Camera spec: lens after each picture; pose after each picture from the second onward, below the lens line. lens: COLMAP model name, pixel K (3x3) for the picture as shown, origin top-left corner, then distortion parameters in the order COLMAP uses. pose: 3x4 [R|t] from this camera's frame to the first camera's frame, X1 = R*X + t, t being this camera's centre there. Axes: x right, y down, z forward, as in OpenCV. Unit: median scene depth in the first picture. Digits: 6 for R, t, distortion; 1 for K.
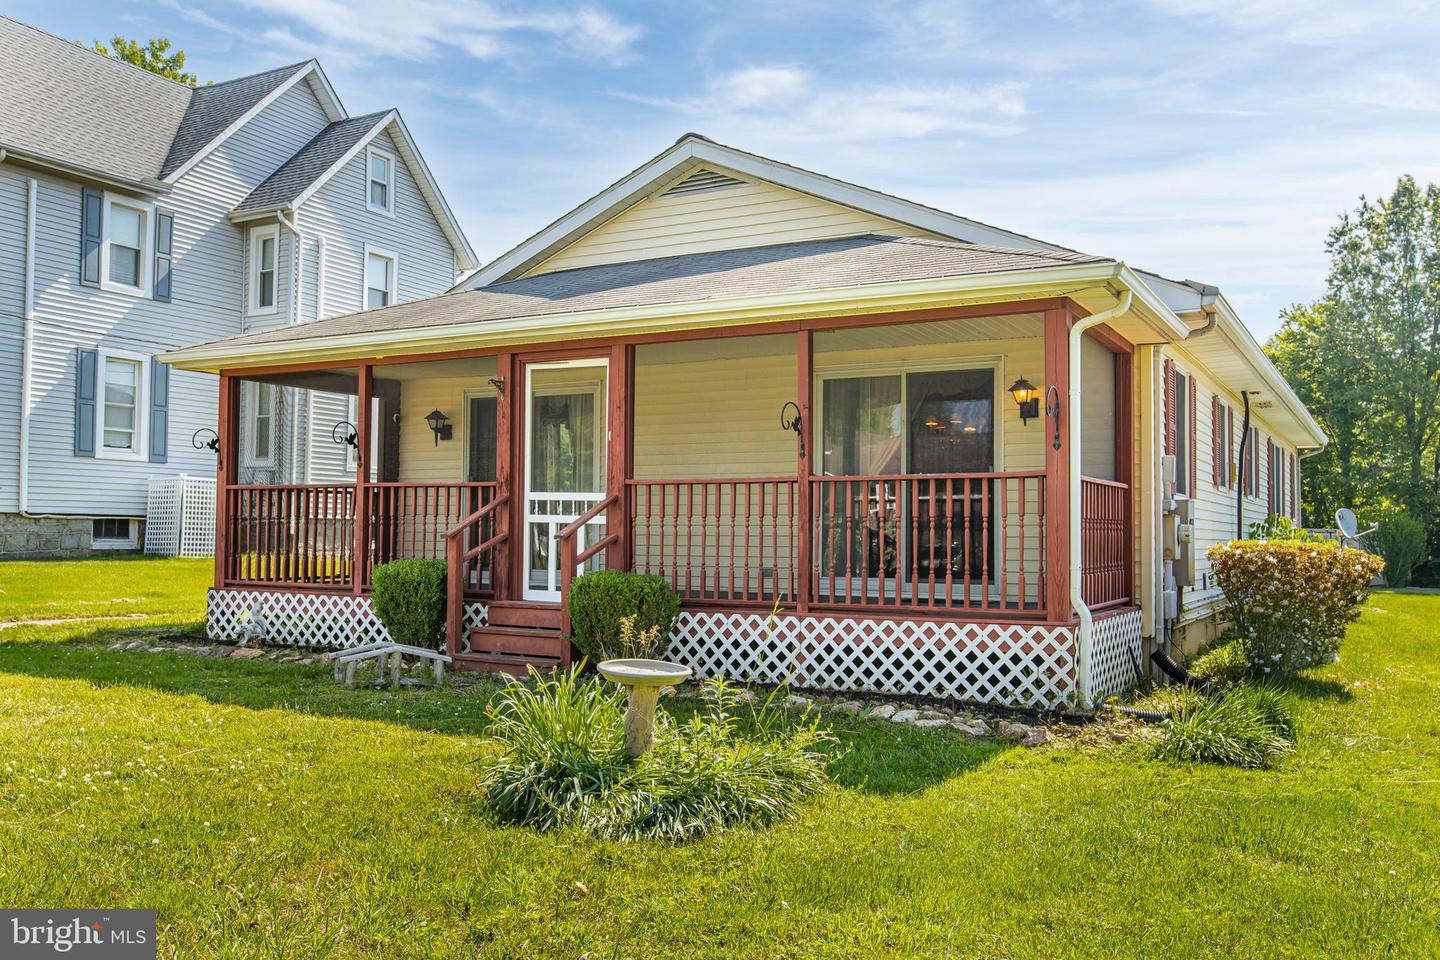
lens RADIAL K [[1224.8, 0, 720.0], [0, 1224.8, 480.0], [0, 0, 1]] dist [-0.046259, 0.000912]
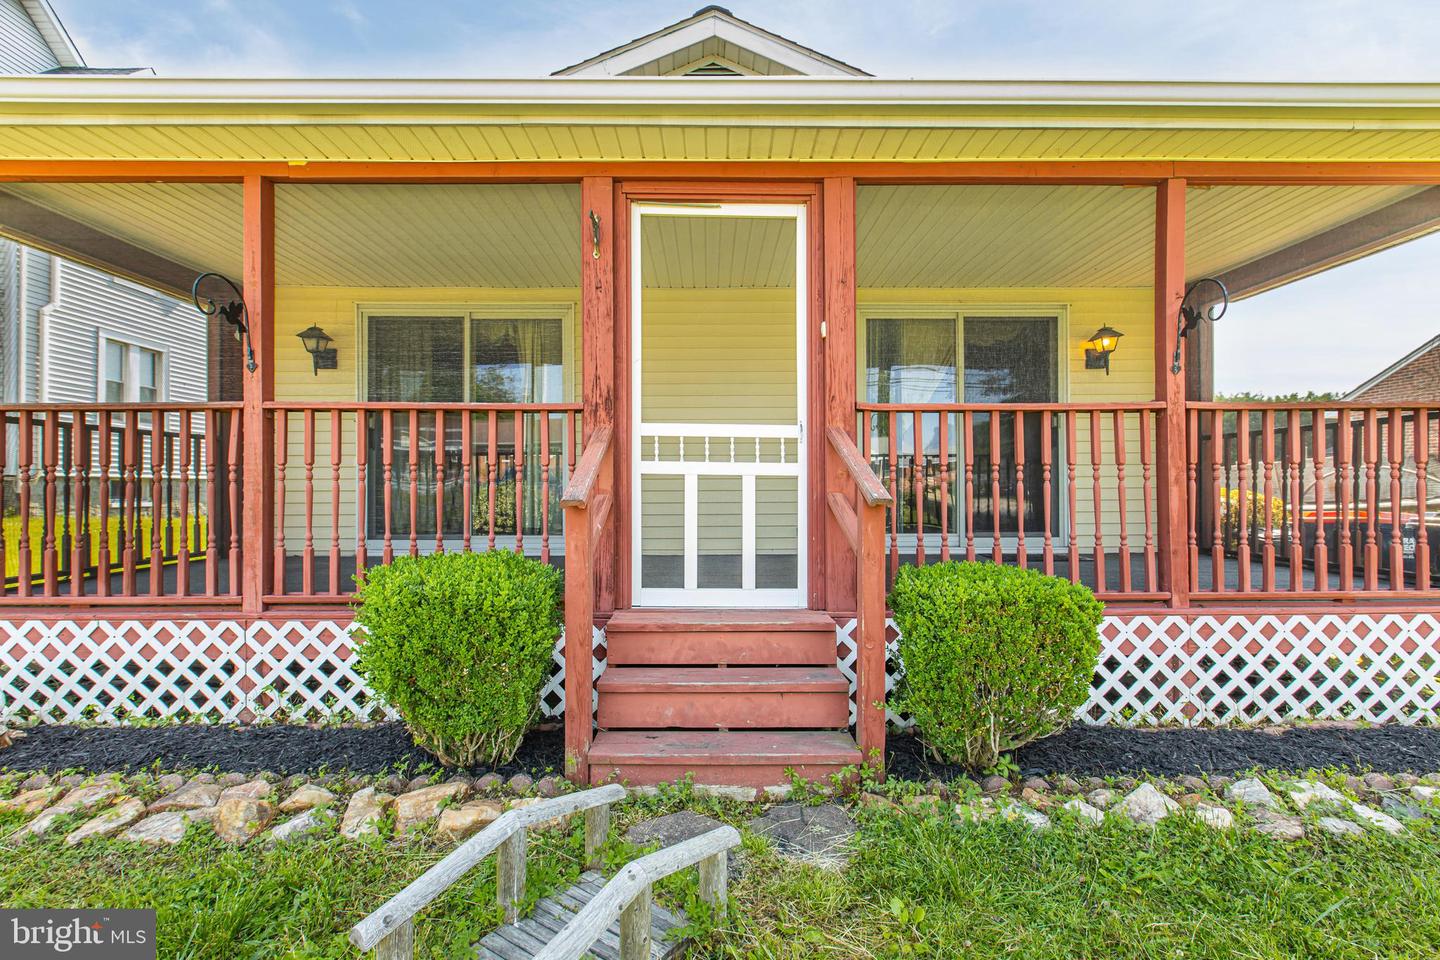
lens RADIAL K [[640.4, 0, 716.4], [0, 640.4, 482.9], [0, 0, 1]] dist [-0.009677, 0.000554]
pose [[0.871944, -0.004812, 0.489582, -0.242041], [-0.012163, 0.999430, 0.031486, 0.025193], [-0.489455, -0.033409, 0.871388, 0.628024]]
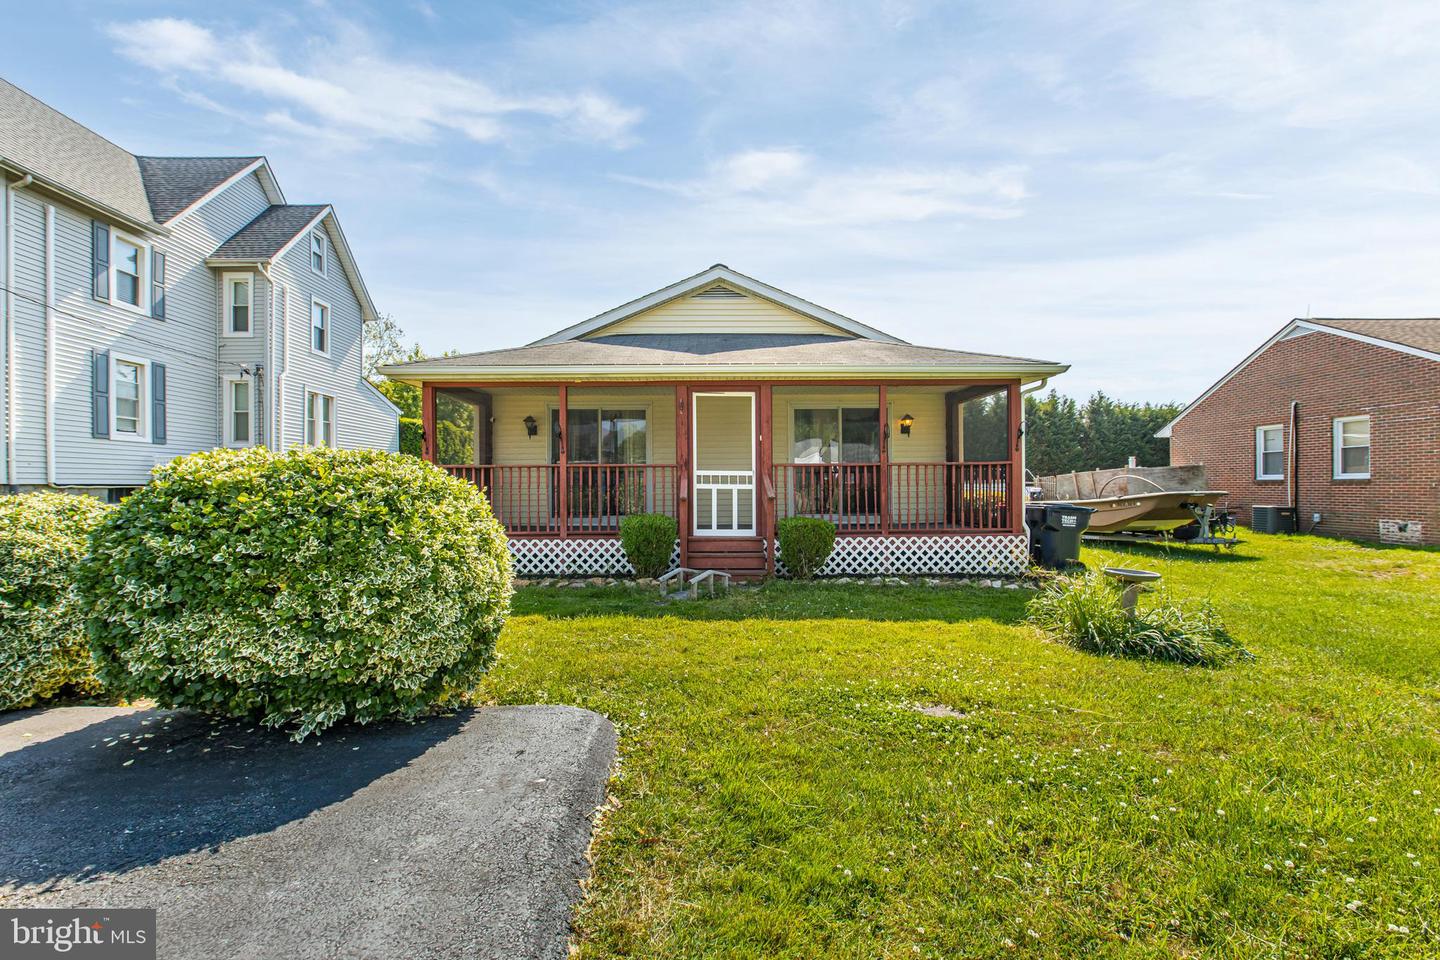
lens RADIAL K [[643.6, 0, 720.0], [0, 643.6, 480.0], [0, 0, 1]] dist [-0.024172, 0.000020]
pose [[0.866737, -0.005163, 0.498739, -0.494075], [-0.009467, 0.999596, 0.026799, -0.000614], [-0.498676, -0.027949, 0.866338, 0.204250]]
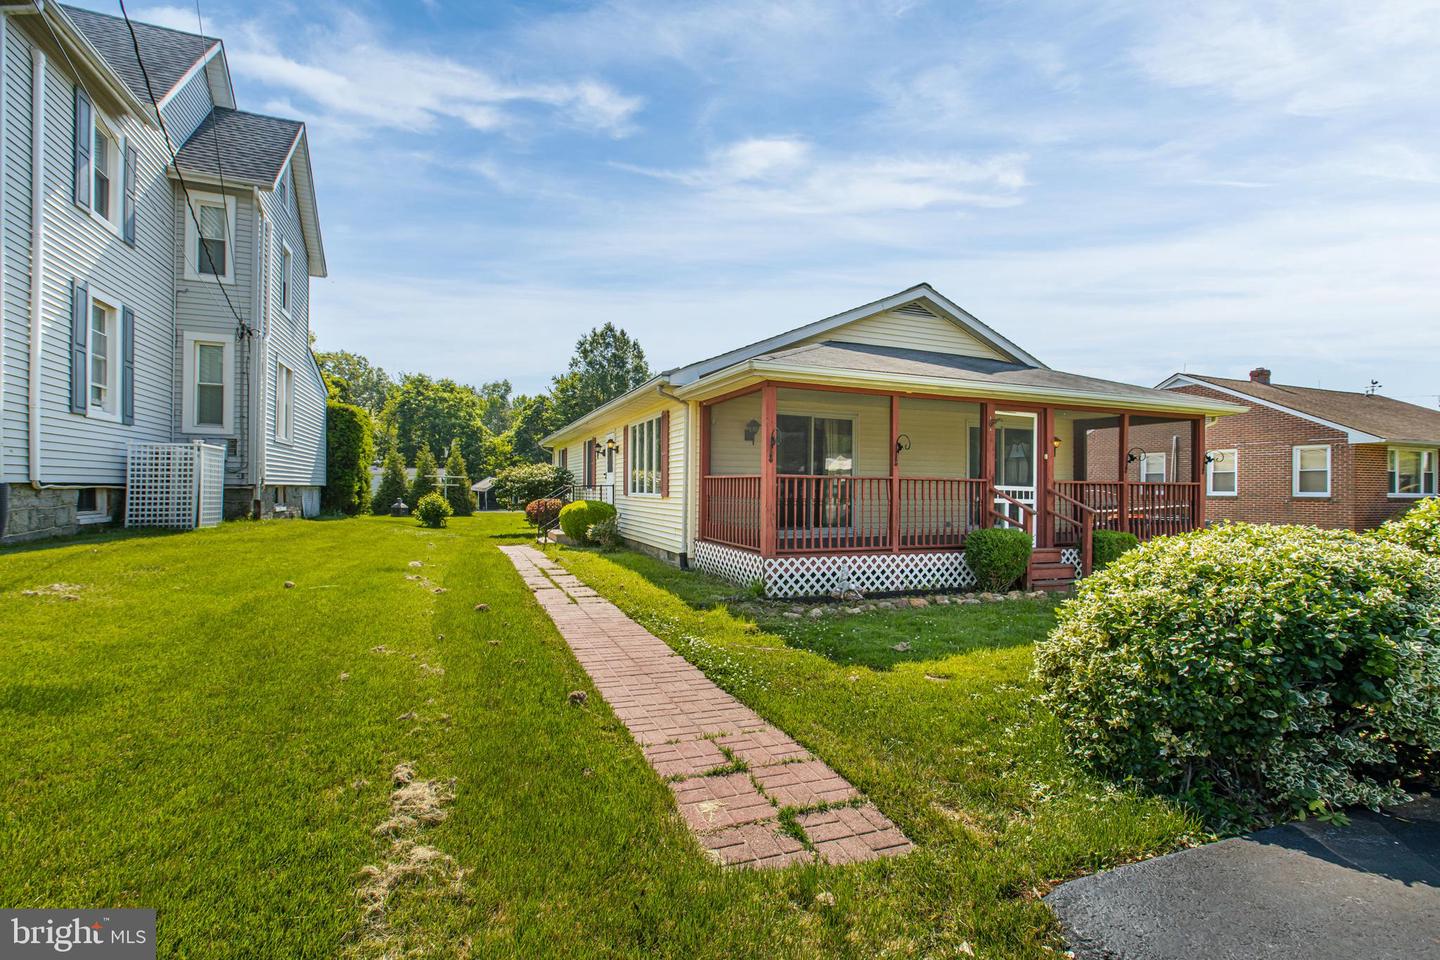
lens RADIAL K [[643.6, 0, 720.0], [0, 643.6, 480.0], [0, 0, 1]] dist [-0.024172, 0.000020]
pose [[0.628447, 0.012035, 0.777759, -0.972838], [-0.039503, 0.999084, 0.016460, 0.002385], [-0.776849, -0.041068, 0.628347, 0.644897]]
